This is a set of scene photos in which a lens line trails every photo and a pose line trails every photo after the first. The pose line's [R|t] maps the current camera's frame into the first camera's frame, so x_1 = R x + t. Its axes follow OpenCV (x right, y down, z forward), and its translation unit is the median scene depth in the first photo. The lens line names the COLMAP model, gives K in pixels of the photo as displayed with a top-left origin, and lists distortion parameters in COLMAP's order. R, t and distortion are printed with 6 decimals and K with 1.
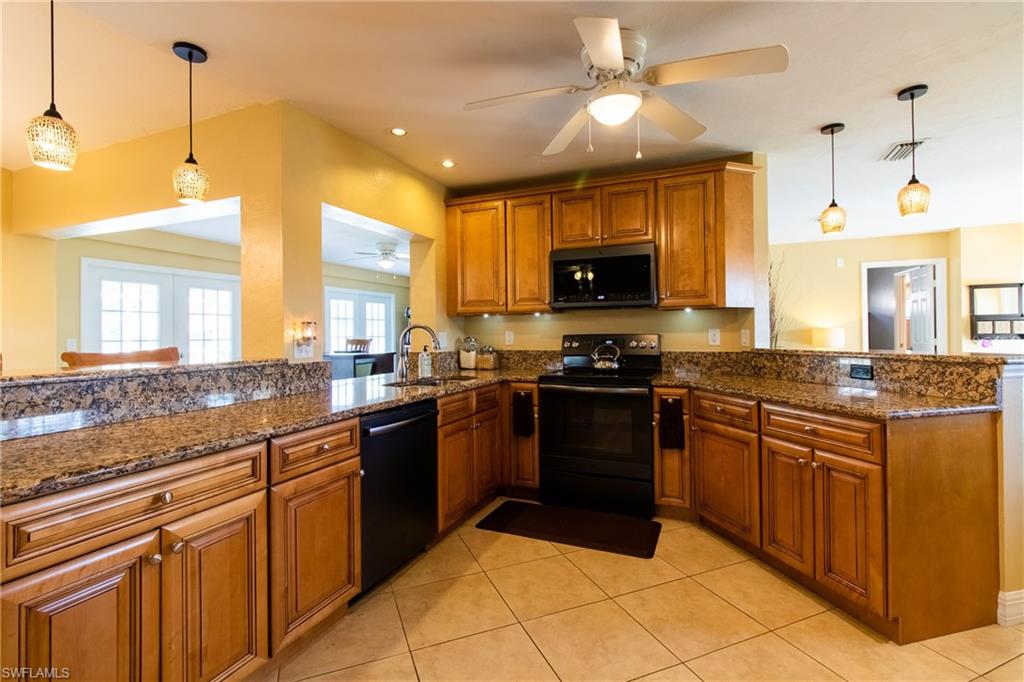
lens RADIAL K [[468.5, 0, 511.3], [0, 468.5, 329.8], [0, 0, 1]] dist [0.001607, 0.000419]
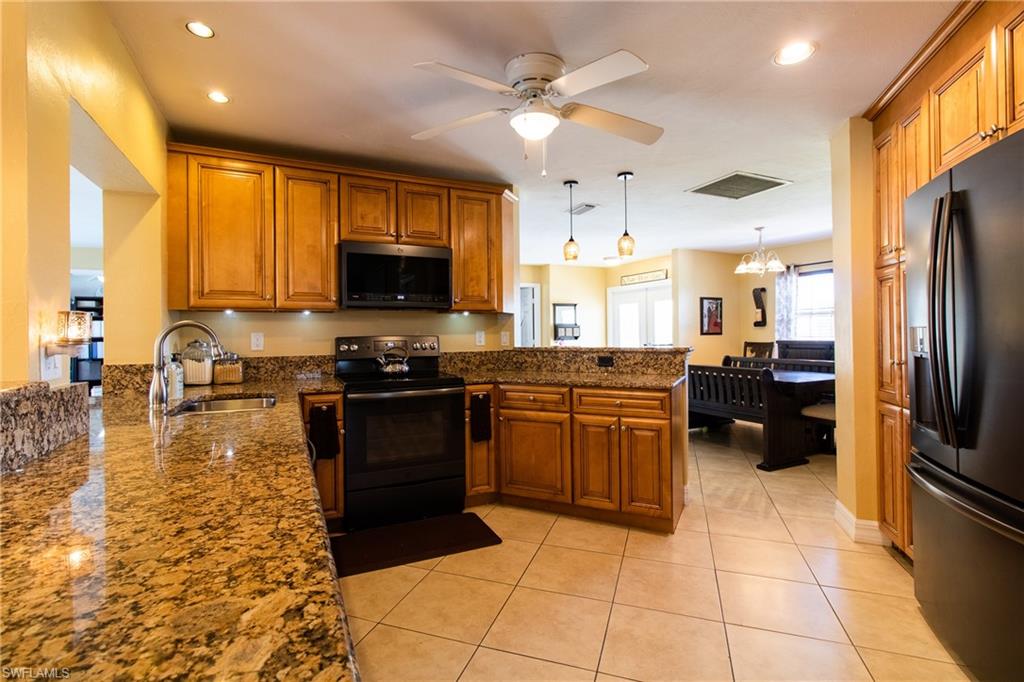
lens RADIAL K [[468.5, 0, 511.3], [0, 468.5, 329.8], [0, 0, 1]] dist [0.001607, 0.000419]
pose [[0.663342, 0.008930, 0.748263, -0.377818], [-0.001225, 0.999940, -0.010848, 0.007136], [-0.748315, 0.006279, 0.663314, 0.199687]]
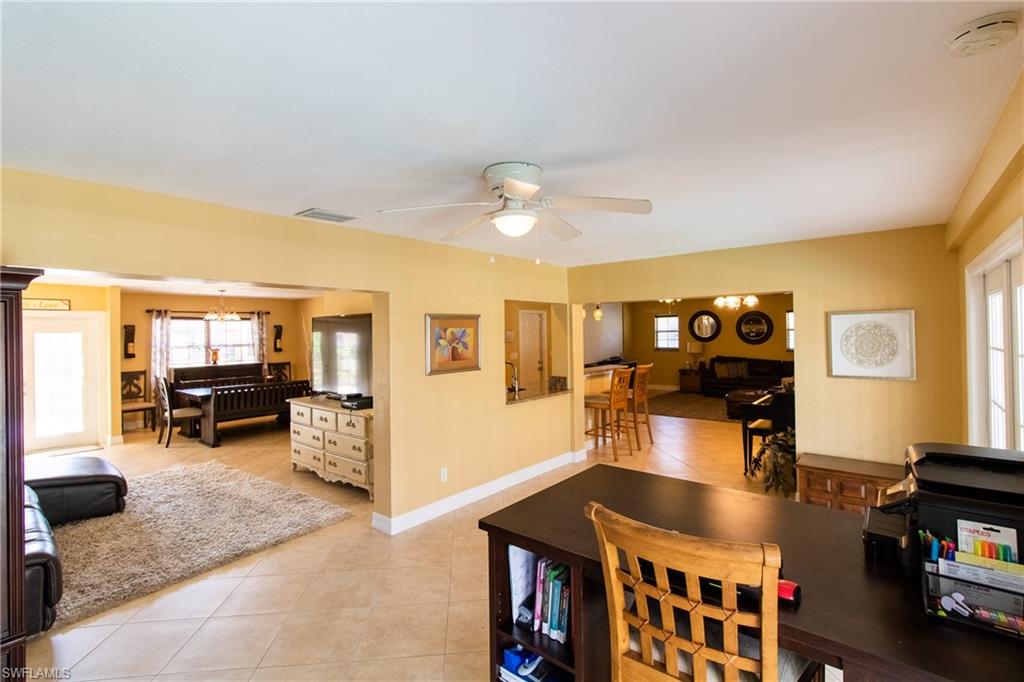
lens RADIAL K [[468.5, 0, 511.3], [0, 468.5, 329.8], [0, 0, 1]] dist [0.001607, 0.000419]
pose [[-0.956938, 0.025764, 0.289148, -0.702171], [0.023209, 0.999655, -0.012262, -0.105244], [-0.289364, -0.005023, -0.957206, 2.594366]]
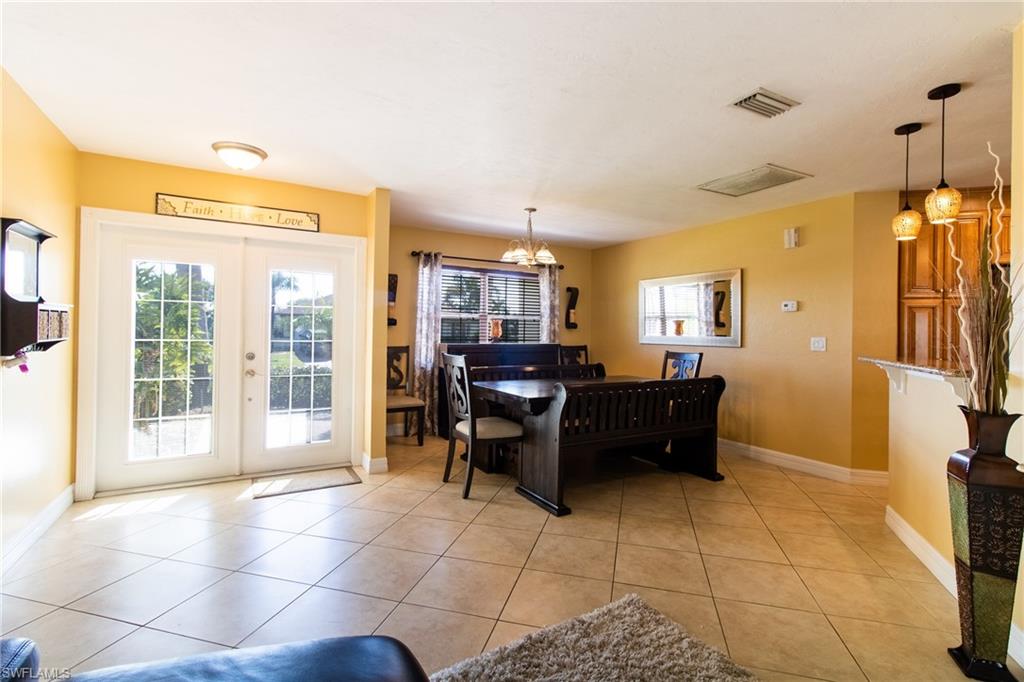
lens RADIAL K [[468.5, 0, 511.3], [0, 468.5, 329.8], [0, 0, 1]] dist [0.001607, 0.000419]
pose [[-0.793256, 0.000317, 0.608888, 0.677844], [-0.009675, 0.999867, -0.013126, 0.000209], [-0.608811, -0.016303, -0.793148, 1.798886]]
